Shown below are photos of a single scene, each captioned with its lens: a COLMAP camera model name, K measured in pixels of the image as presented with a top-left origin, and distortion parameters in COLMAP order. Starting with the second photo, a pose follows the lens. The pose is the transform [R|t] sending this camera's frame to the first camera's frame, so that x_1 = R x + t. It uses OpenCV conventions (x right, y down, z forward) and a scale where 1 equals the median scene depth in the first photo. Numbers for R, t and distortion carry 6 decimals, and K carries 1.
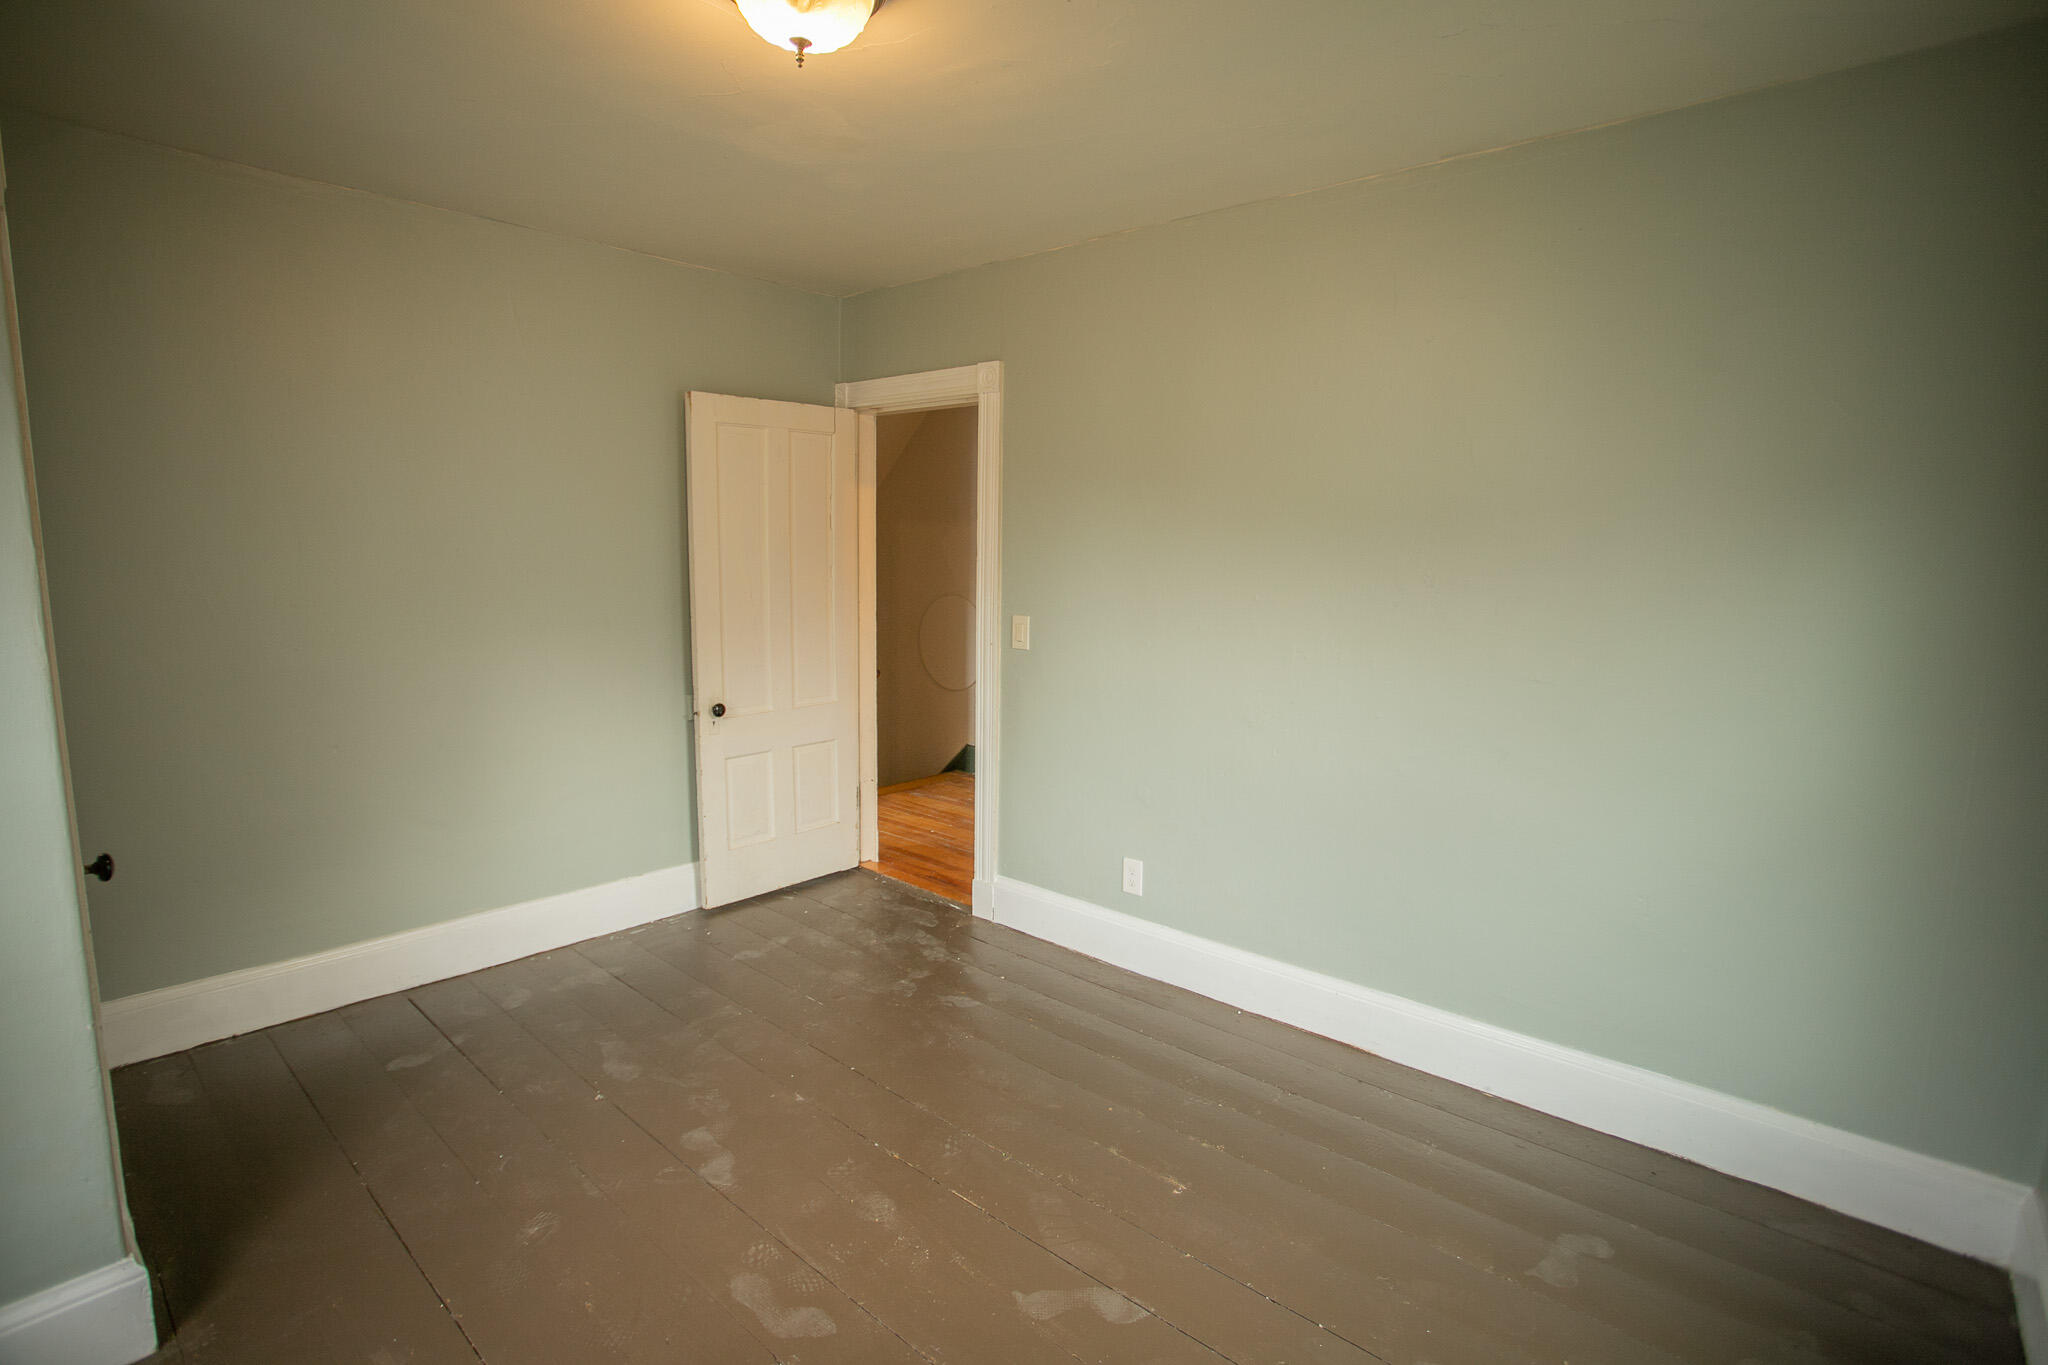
lens RADIAL K [[1004.1, 0, 1024.3], [0, 1004.1, 693.2], [0, 0, 1]] dist [-0.052388, 0.015143]
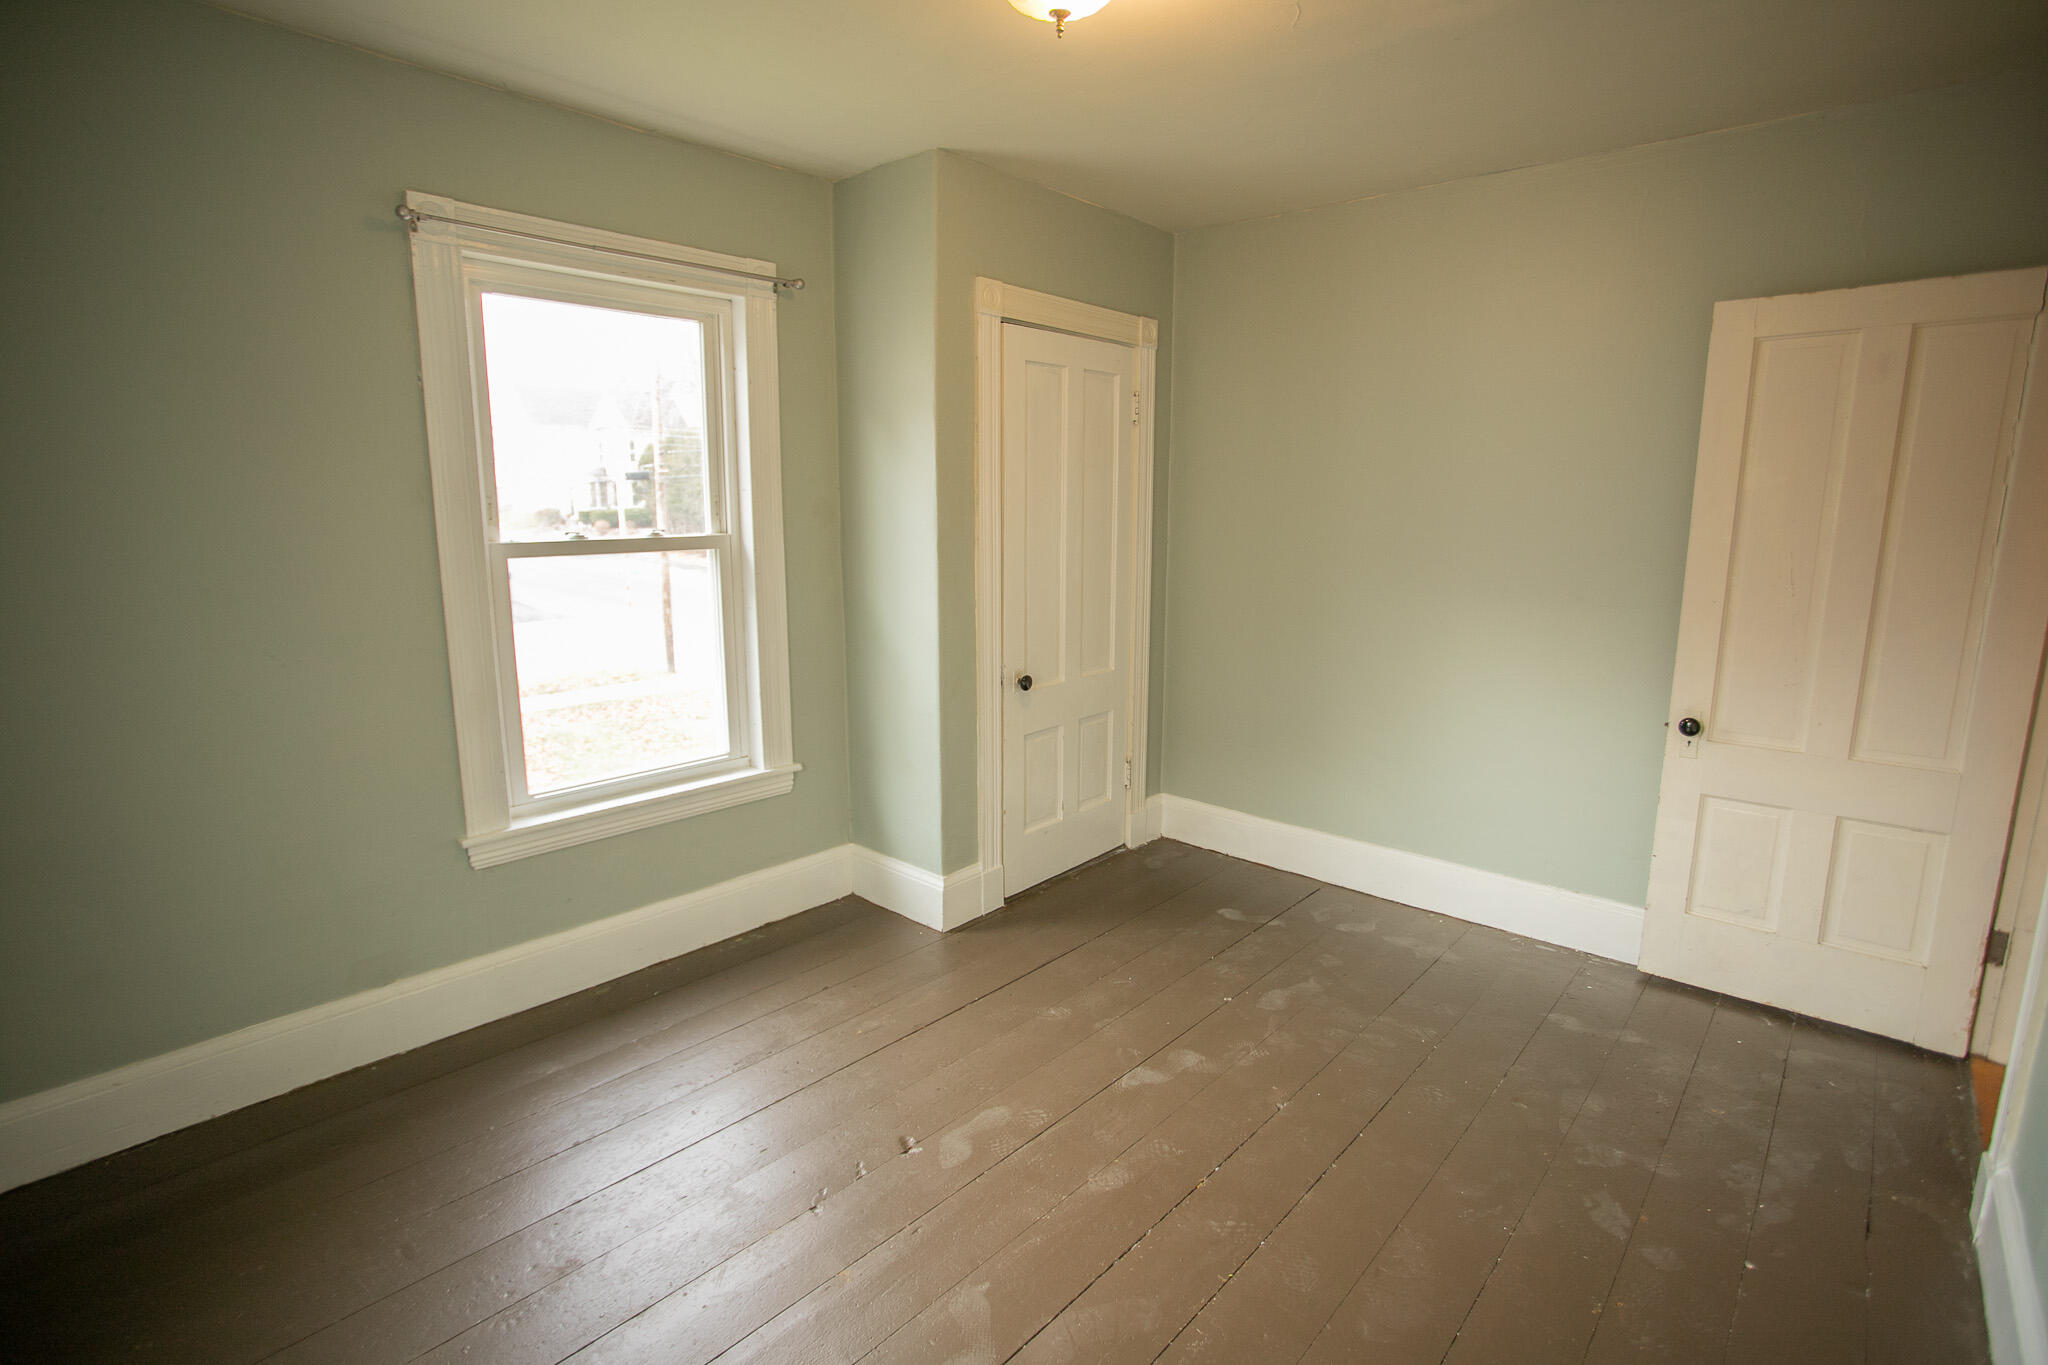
lens RADIAL K [[1004.1, 0, 1019.3], [0, 1004.1, 693.5], [0, 0, 1]] dist [-0.052388, 0.015143]
pose [[-0.011781, 0.176258, -0.984273, 0.479284], [-0.149294, 0.972999, 0.176026, -0.070479], [0.988723, 0.149020, 0.014852, 0.537640]]
